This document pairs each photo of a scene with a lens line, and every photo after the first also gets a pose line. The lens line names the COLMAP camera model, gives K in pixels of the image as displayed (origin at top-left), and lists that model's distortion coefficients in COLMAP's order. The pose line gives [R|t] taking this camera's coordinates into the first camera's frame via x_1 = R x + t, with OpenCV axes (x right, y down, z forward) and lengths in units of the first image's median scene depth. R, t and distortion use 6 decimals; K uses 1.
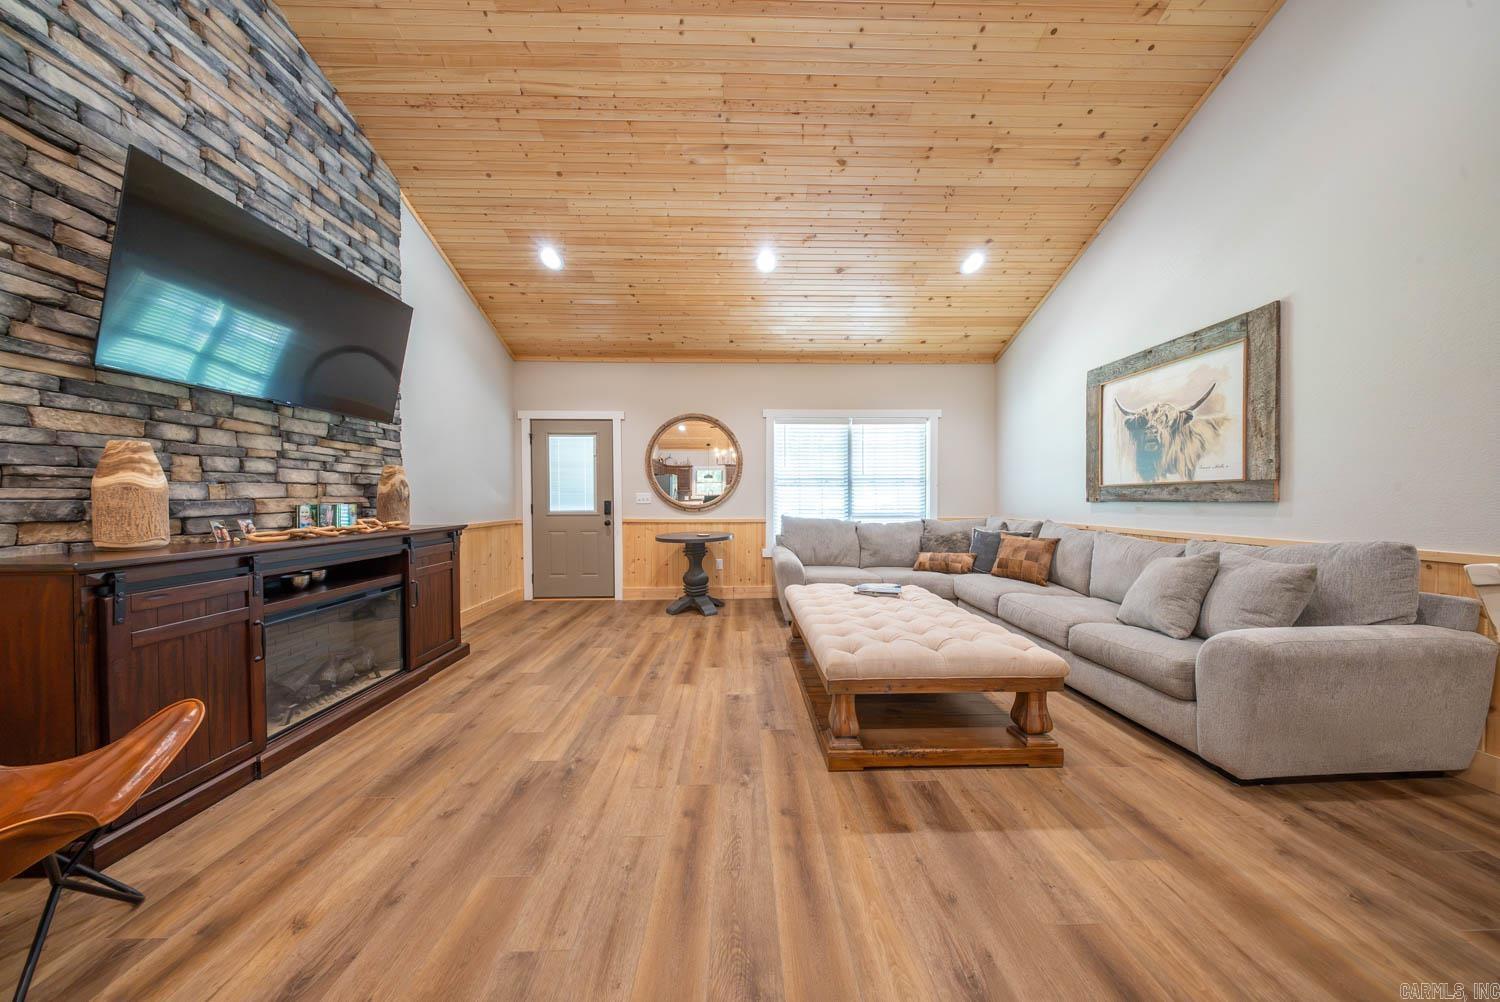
lens RADIAL K [[442.4, 0, 748.5], [0, 442.4, 501.2], [0, 0, 1]] dist [0.000331, -0.000327]
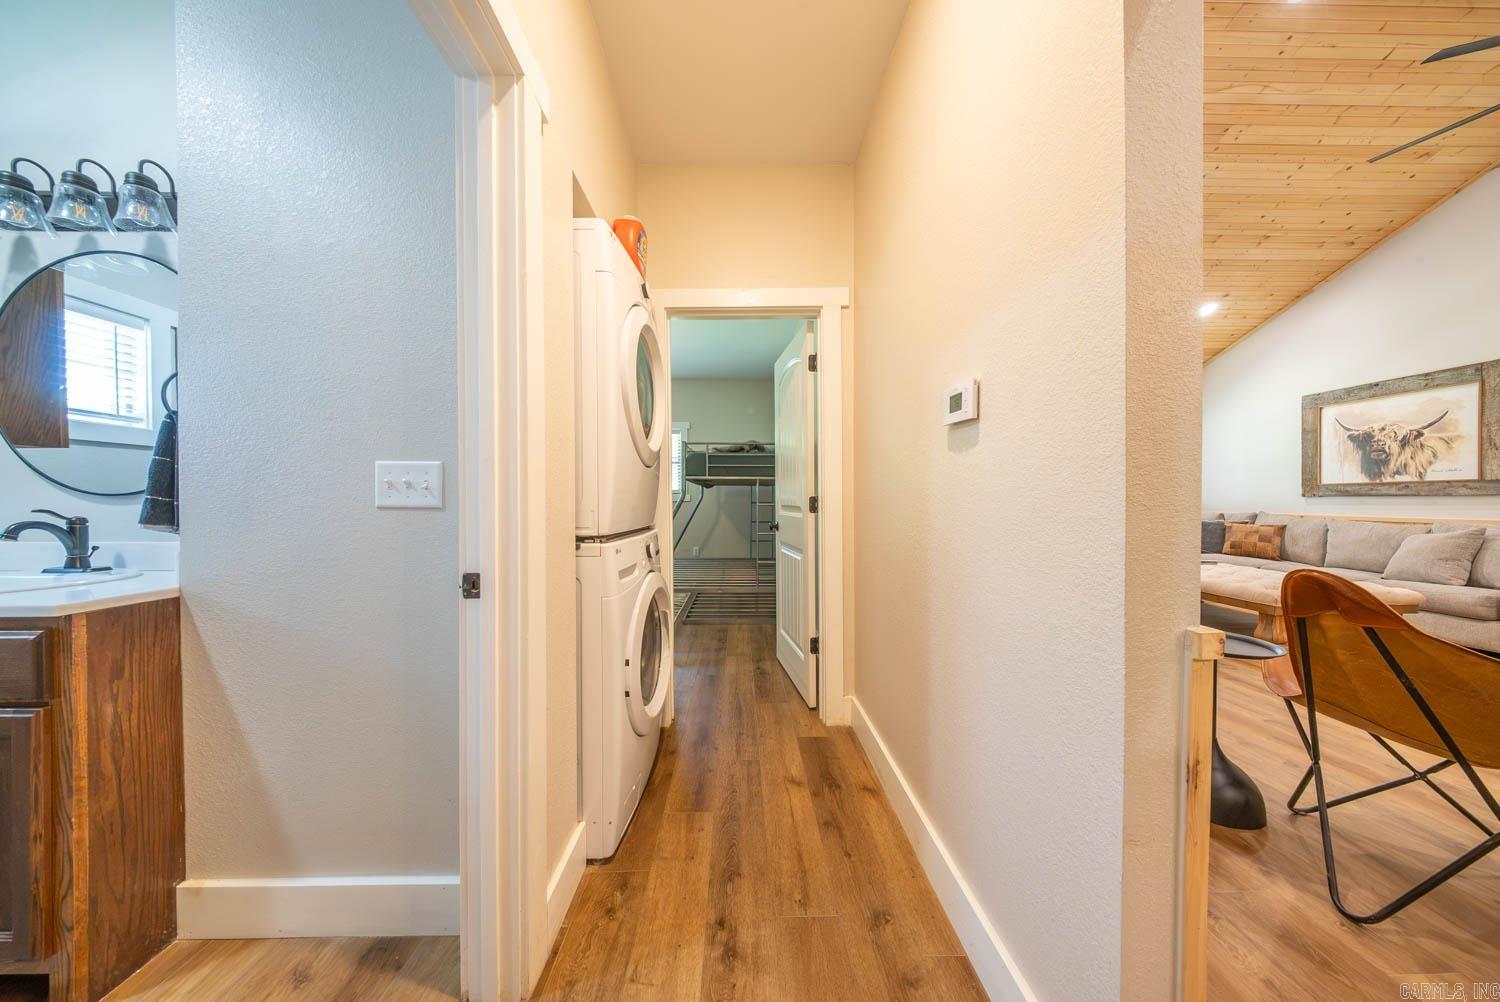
lens RADIAL K [[442.4, 0, 748.5], [0, 442.4, 501.2], [0, 0, 1]] dist [0.000331, -0.000327]
pose [[0.999996, -0.000777, -0.002680, -1.048499], [0.000769, 0.999995, -0.002993, 0.020145], [0.002682, 0.002991, 0.999992, -0.366245]]
